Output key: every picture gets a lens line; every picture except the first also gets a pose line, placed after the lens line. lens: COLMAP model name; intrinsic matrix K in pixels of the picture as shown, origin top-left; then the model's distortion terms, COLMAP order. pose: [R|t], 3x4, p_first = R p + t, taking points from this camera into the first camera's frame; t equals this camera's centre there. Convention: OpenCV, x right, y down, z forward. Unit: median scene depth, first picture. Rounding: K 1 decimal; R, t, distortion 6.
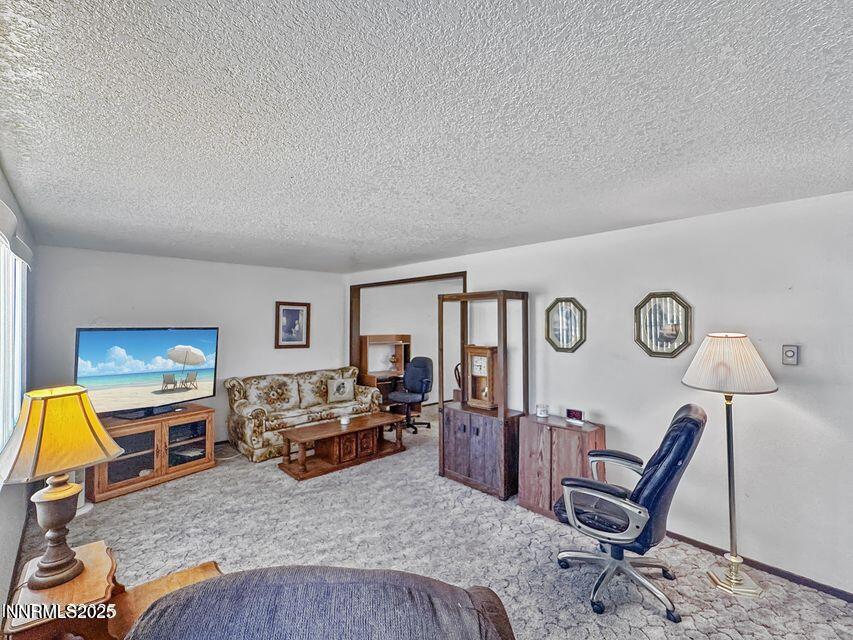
lens RADIAL K [[394.0, 0, 426.5], [0, 394.0, 320.0], [0, 0, 1]] dist [-0.000360, 0.000146]
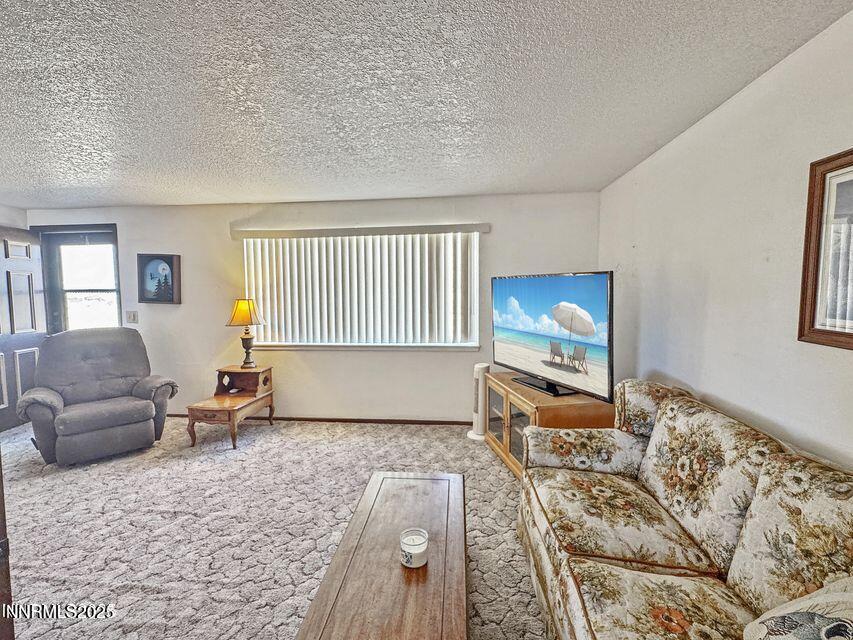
lens RADIAL K [[394.0, 0, 426.5], [0, 394.0, 320.0], [0, 0, 1]] dist [-0.000360, 0.000146]
pose [[-0.725410, 0.047179, -0.686699, -0.007561], [0.003835, 0.997910, 0.064509, 0.046555], [0.688307, 0.044162, -0.724074, 1.187517]]
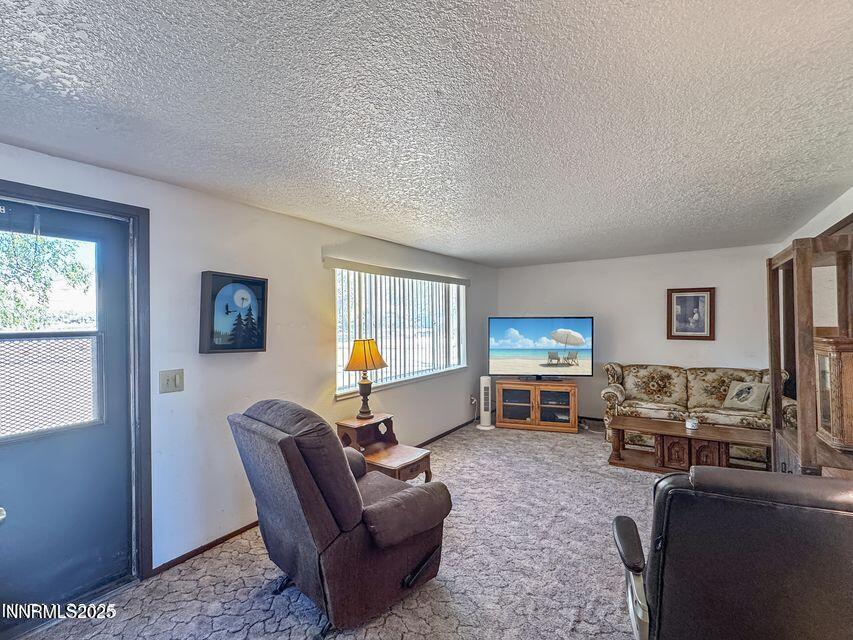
lens RADIAL K [[394.0, 0, 426.5], [0, 394.0, 320.0], [0, 0, 1]] dist [-0.000360, 0.000146]
pose [[0.261308, -0.007807, -0.965224, 0.440077], [0.016226, 0.999862, -0.003694, 0.024530], [0.965119, -0.014696, 0.261398, 0.227630]]
